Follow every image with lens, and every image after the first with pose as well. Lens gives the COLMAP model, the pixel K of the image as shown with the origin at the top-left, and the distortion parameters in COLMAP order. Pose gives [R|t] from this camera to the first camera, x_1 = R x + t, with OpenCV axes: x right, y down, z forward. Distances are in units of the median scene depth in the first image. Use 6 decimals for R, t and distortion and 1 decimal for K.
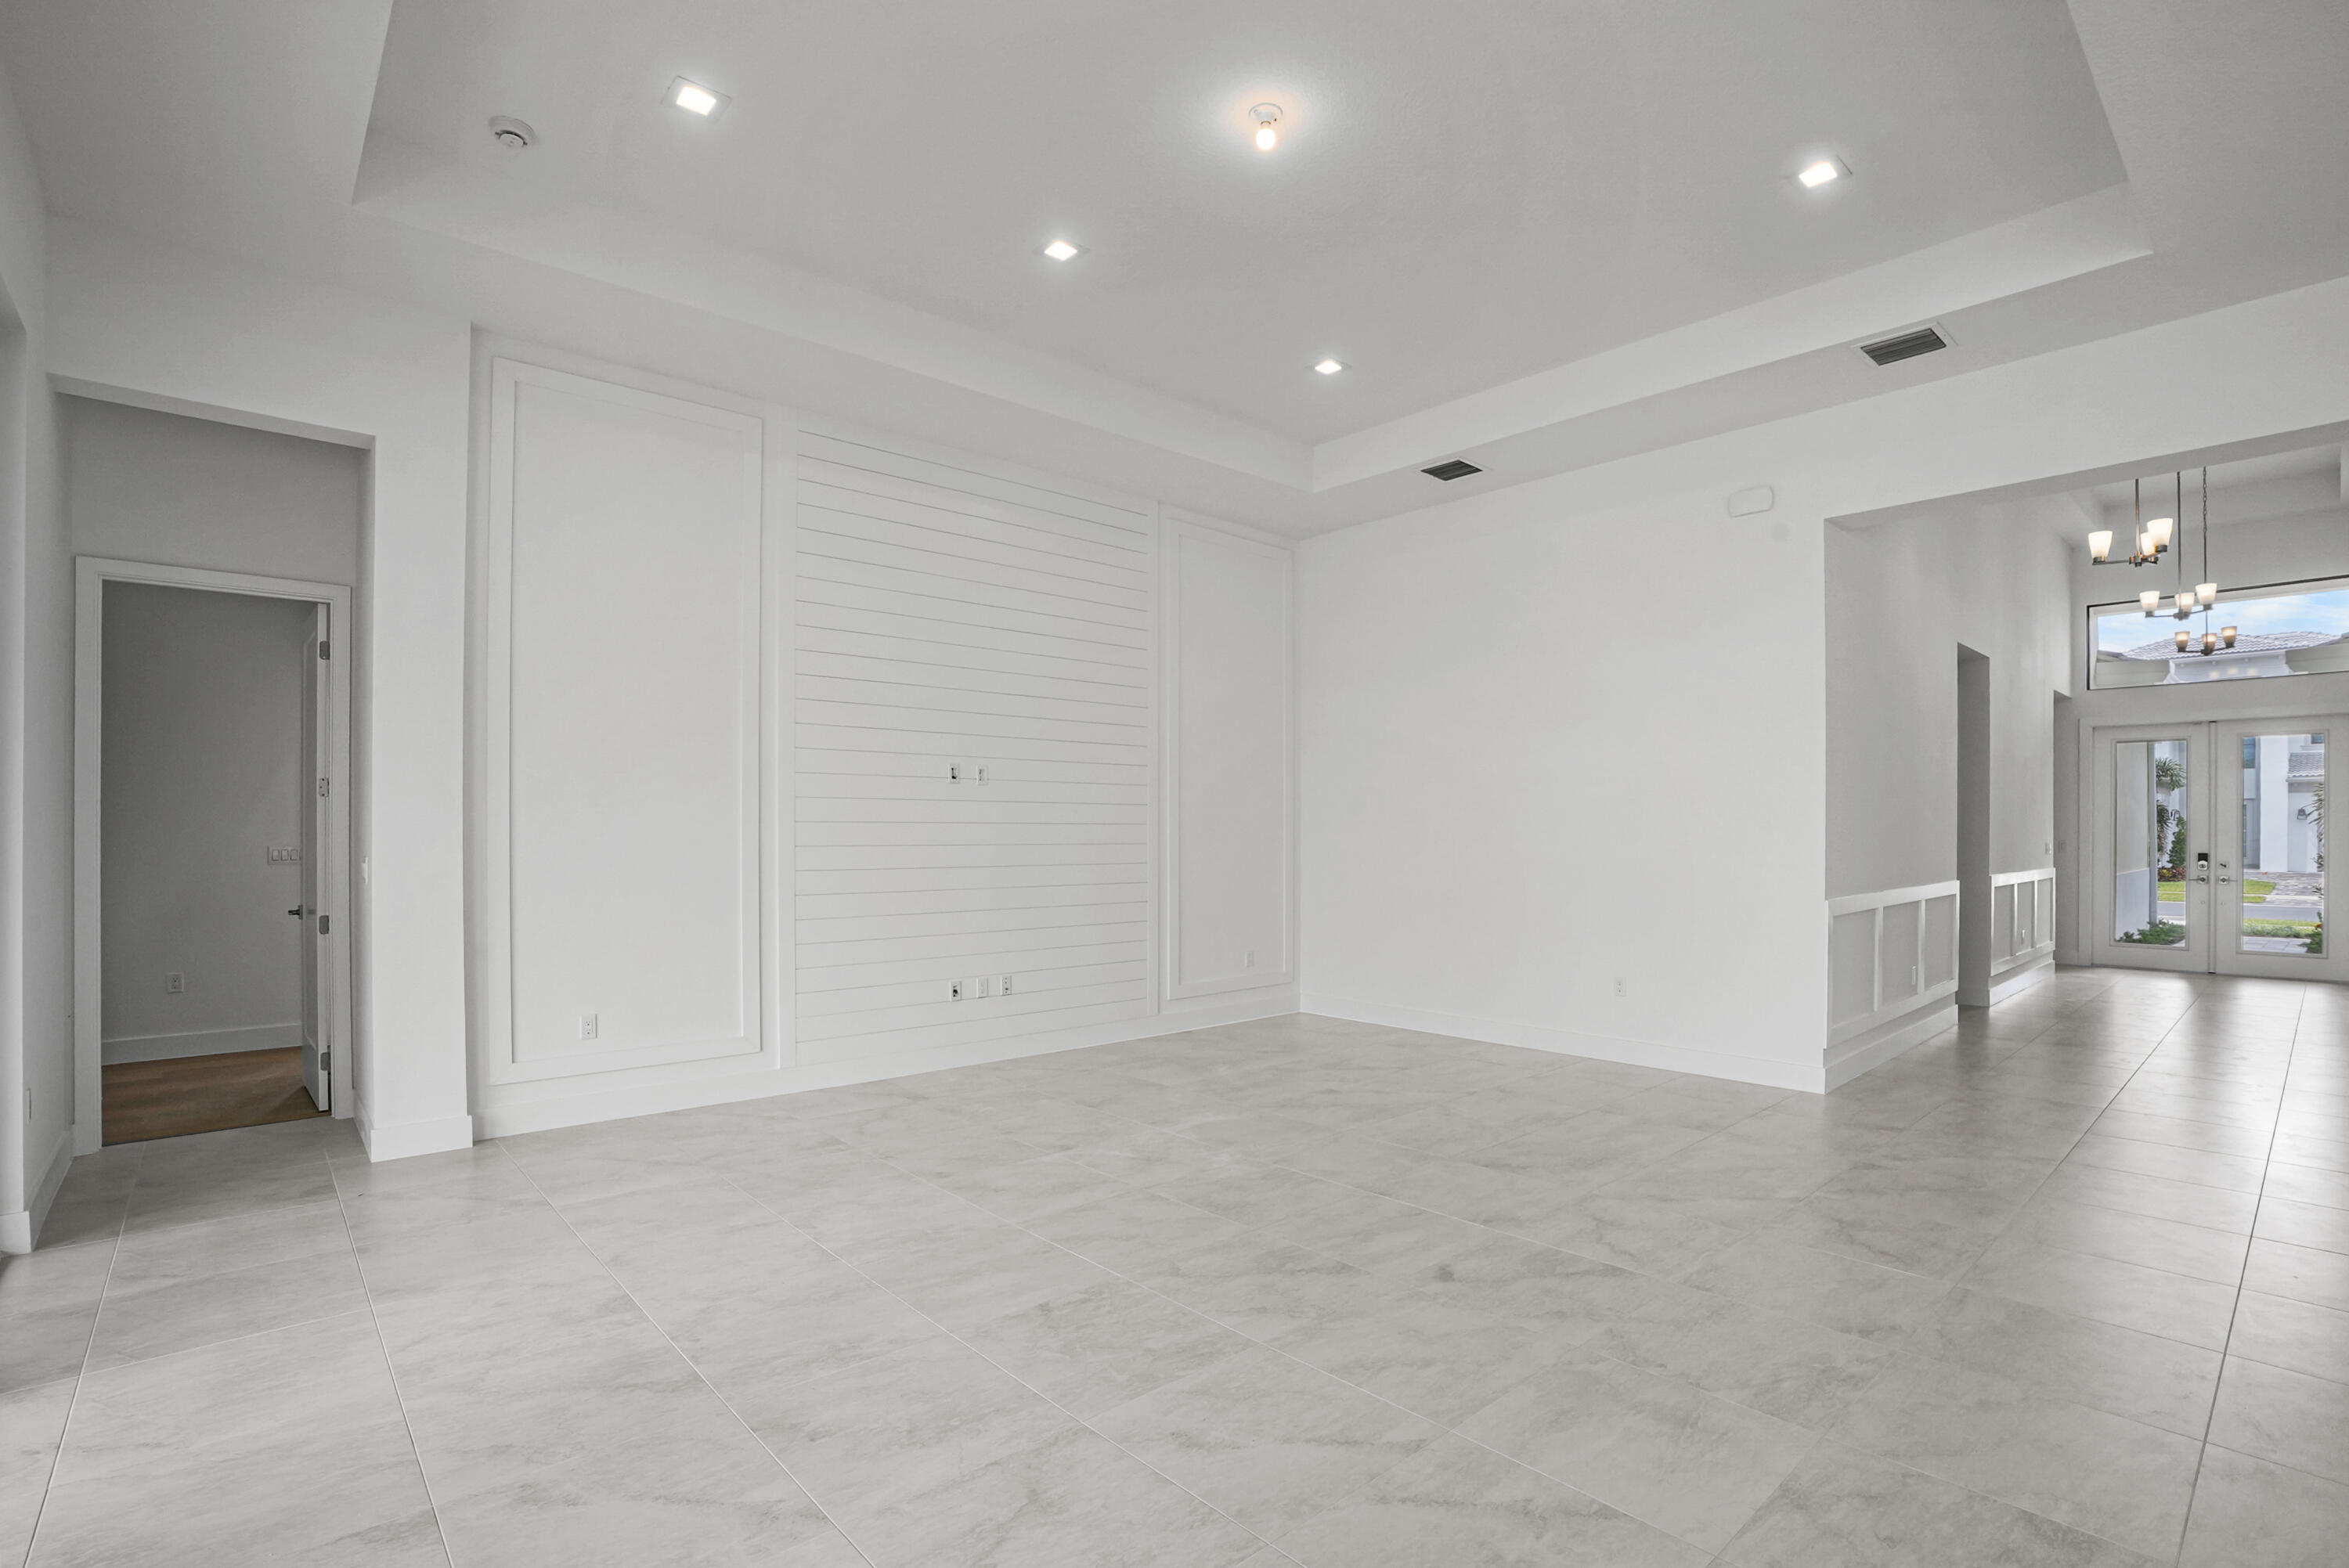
lens RADIAL K [[1089.5, 0, 1167.2], [0, 1089.5, 848.3], [0, 0, 1]] dist [-0.055376, 0.014494]
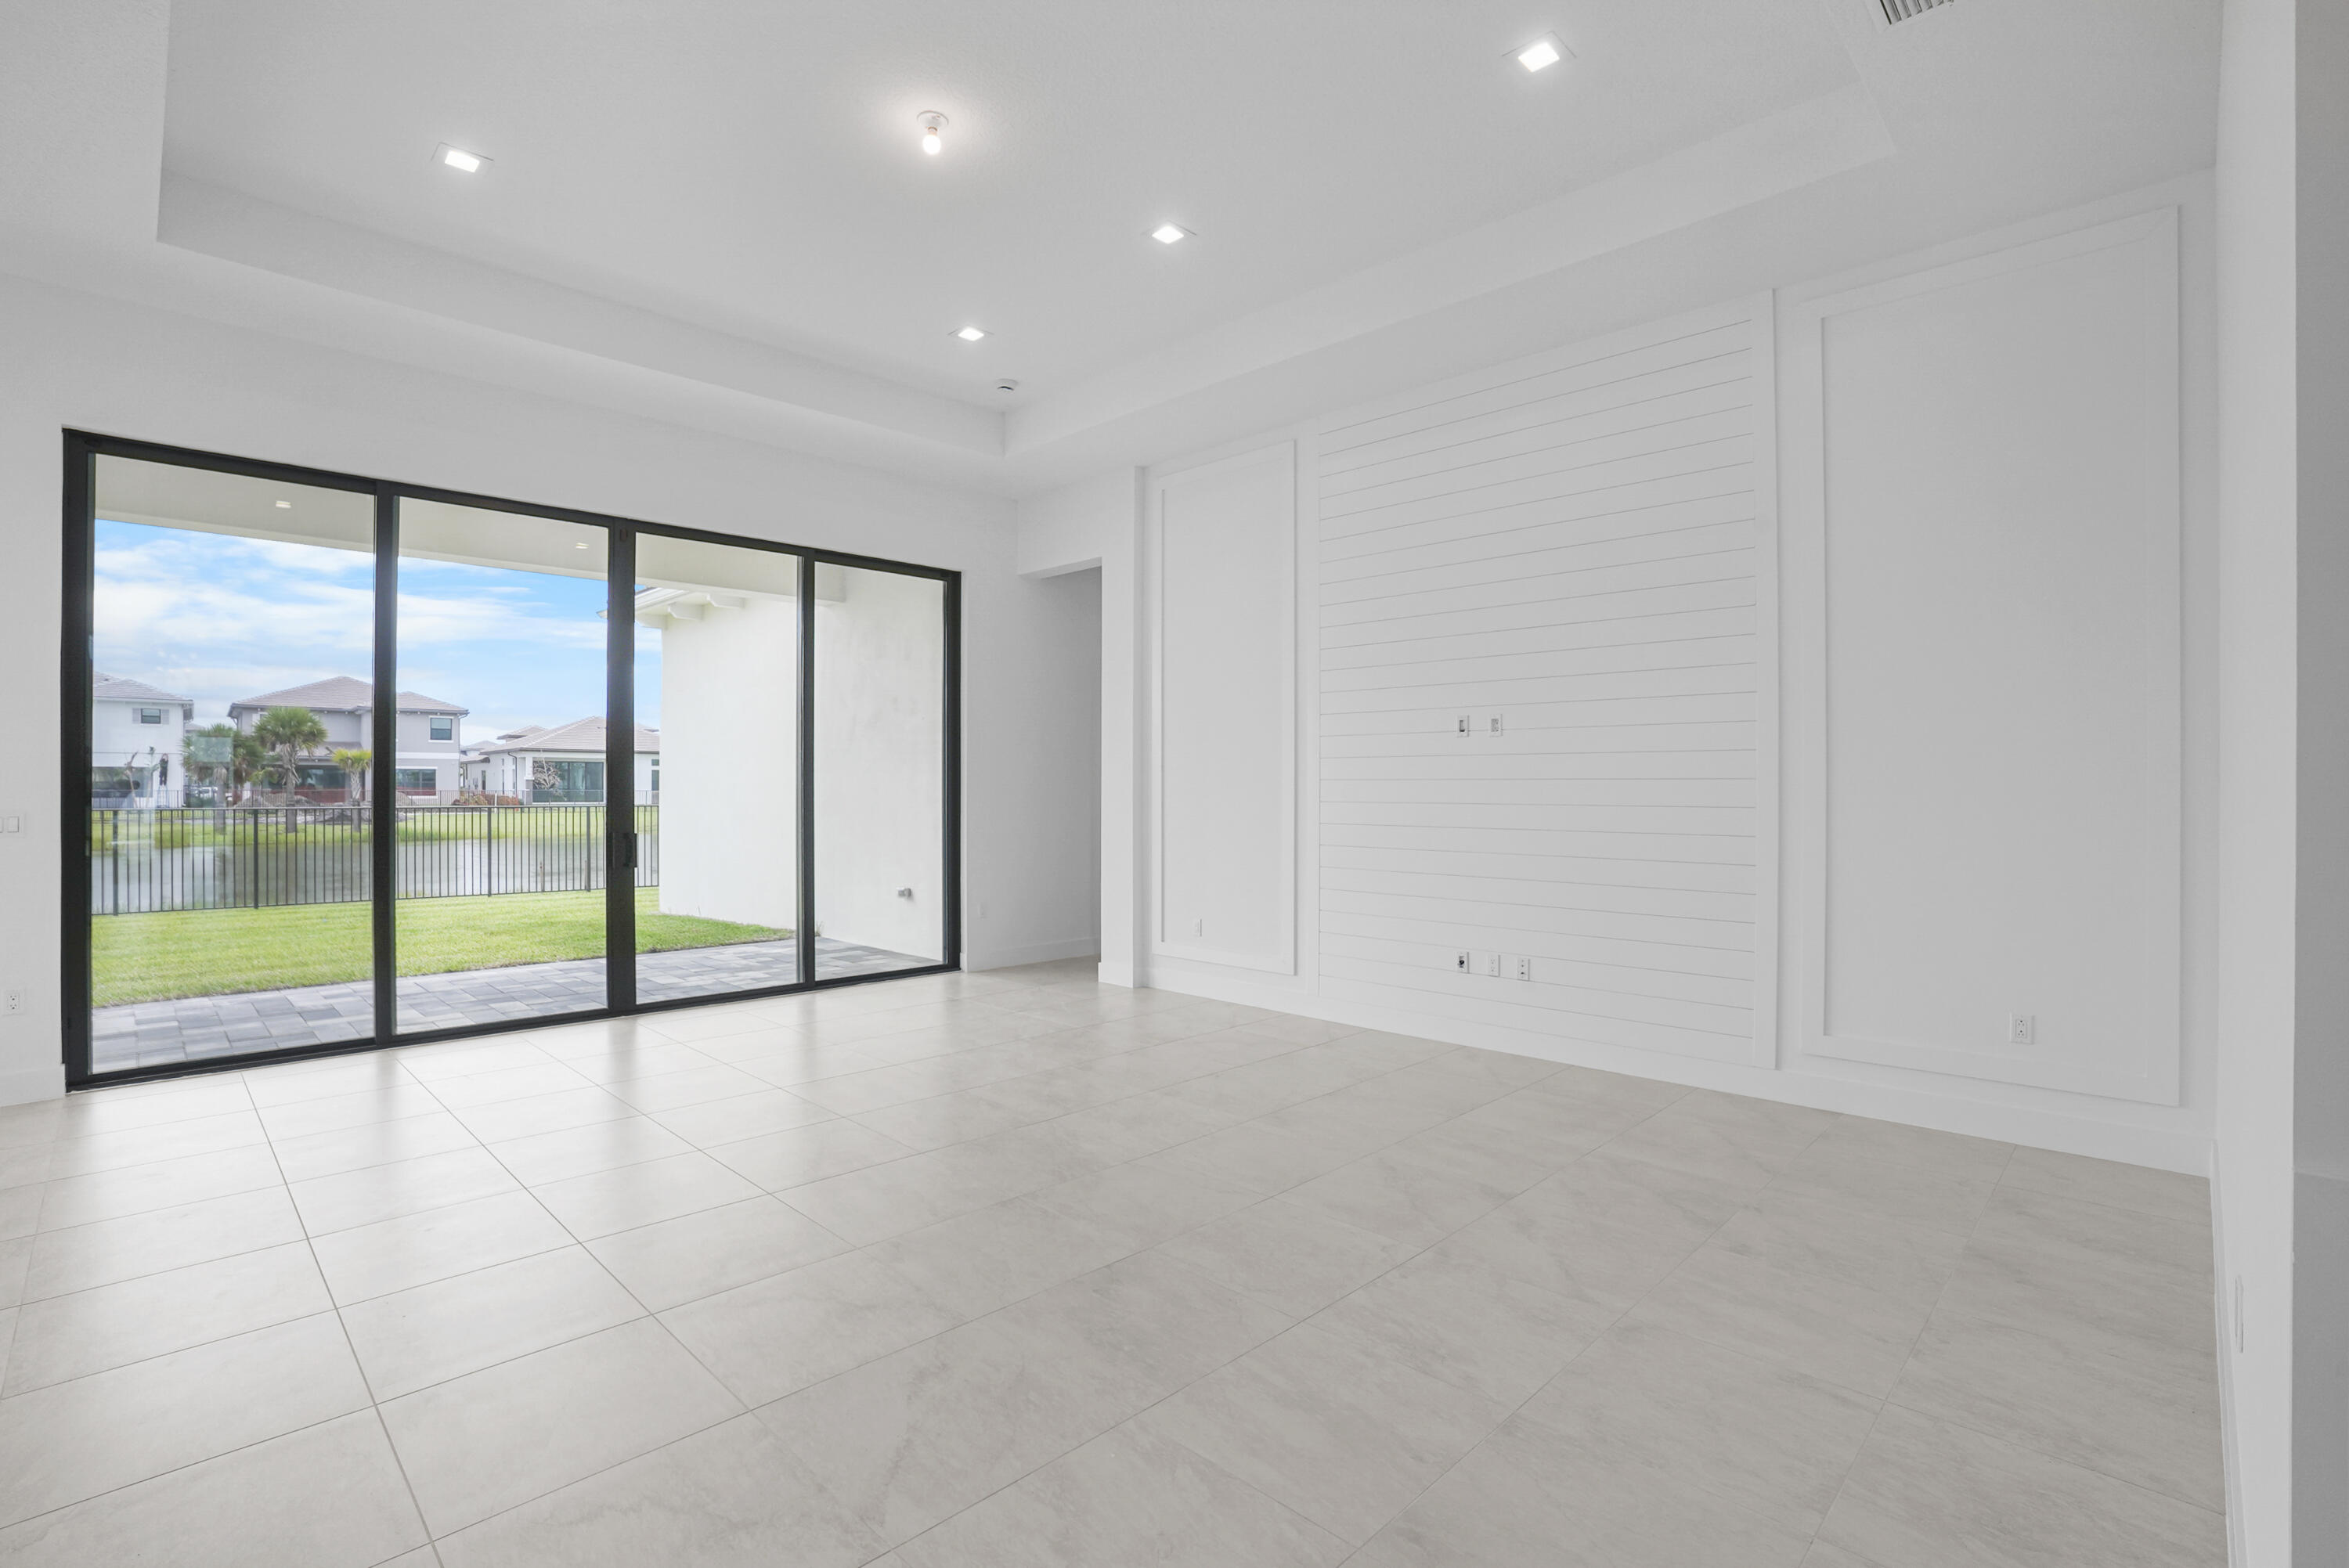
lens RADIAL K [[1089.5, 0, 1138.0], [0, 1089.5, 784.2], [0, 0, 1]] dist [-0.055376, 0.014494]
pose [[0.046381, -0.001544, -0.998923, 0.703257], [-0.014708, 0.999889, -0.002229, -0.013362], [0.998816, 0.014795, 0.046353, 0.682421]]
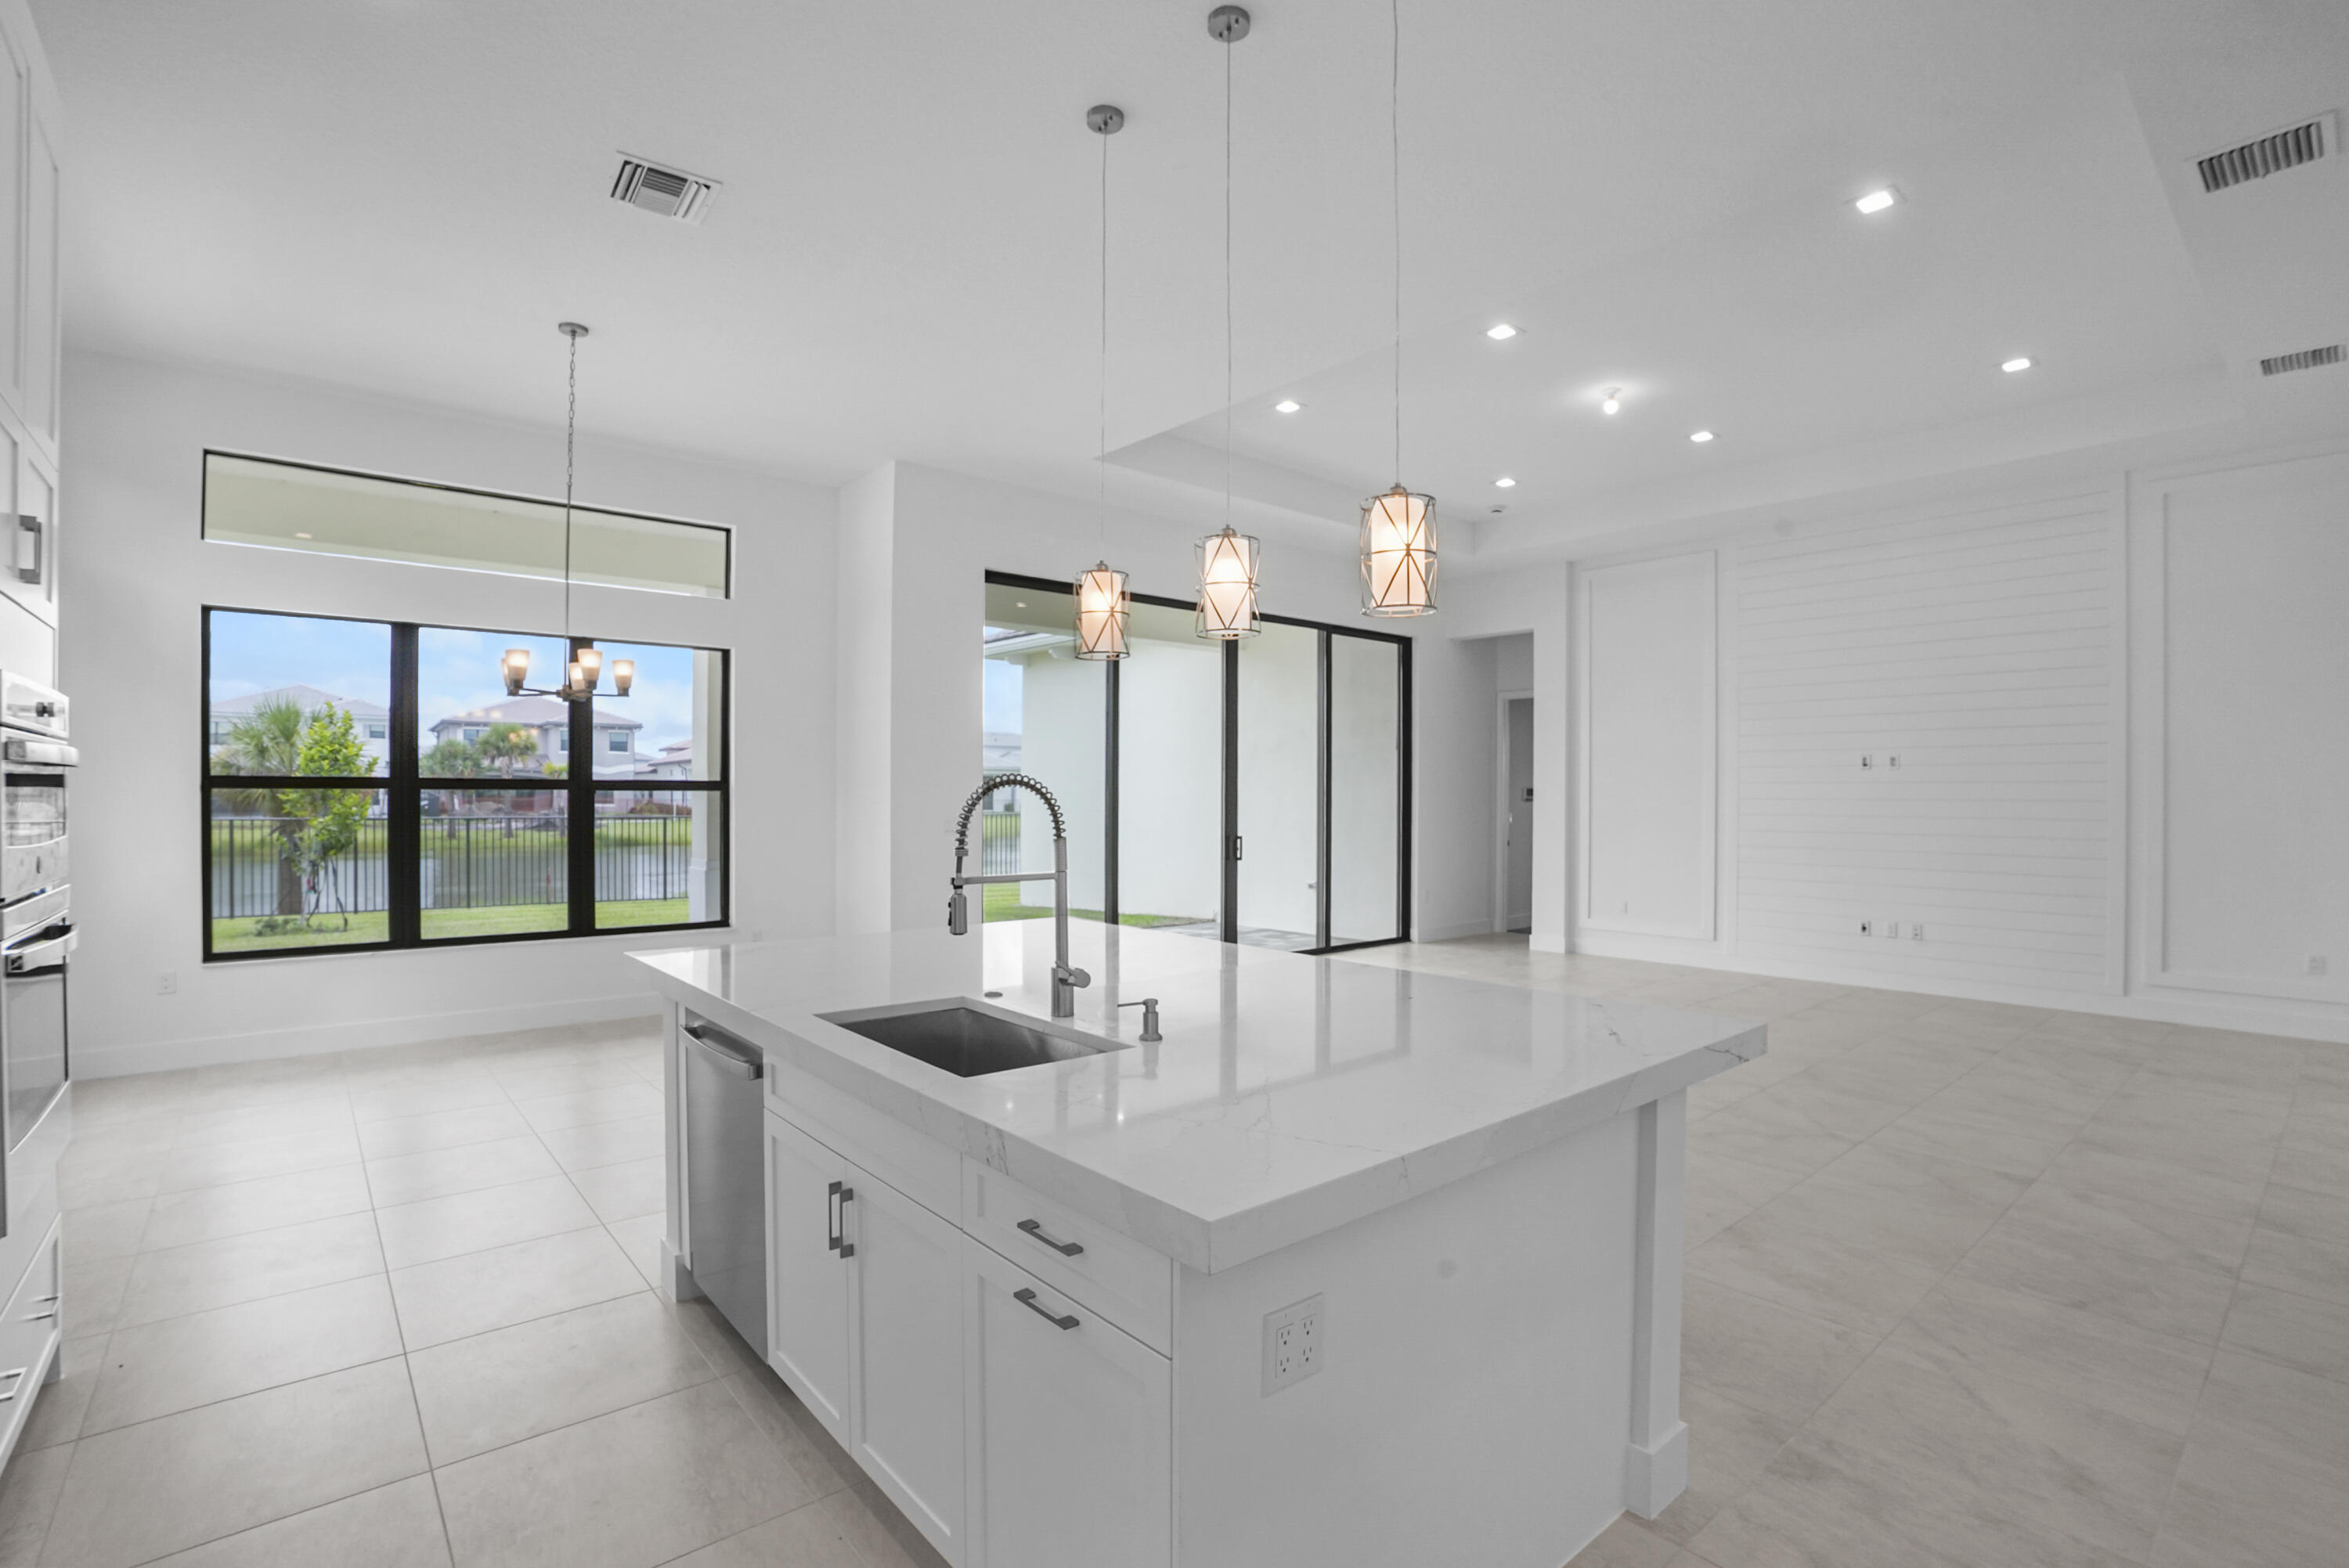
lens RADIAL K [[1089.5, 0, 1150.9], [0, 1089.5, 799.2], [0, 0, 1]] dist [-0.055376, 0.014494]
pose [[-0.032304, 0.002667, -0.999475, 1.103290], [-0.017353, 0.999844, 0.003229, -0.012202], [0.999327, 0.017448, -0.032252, 0.183967]]
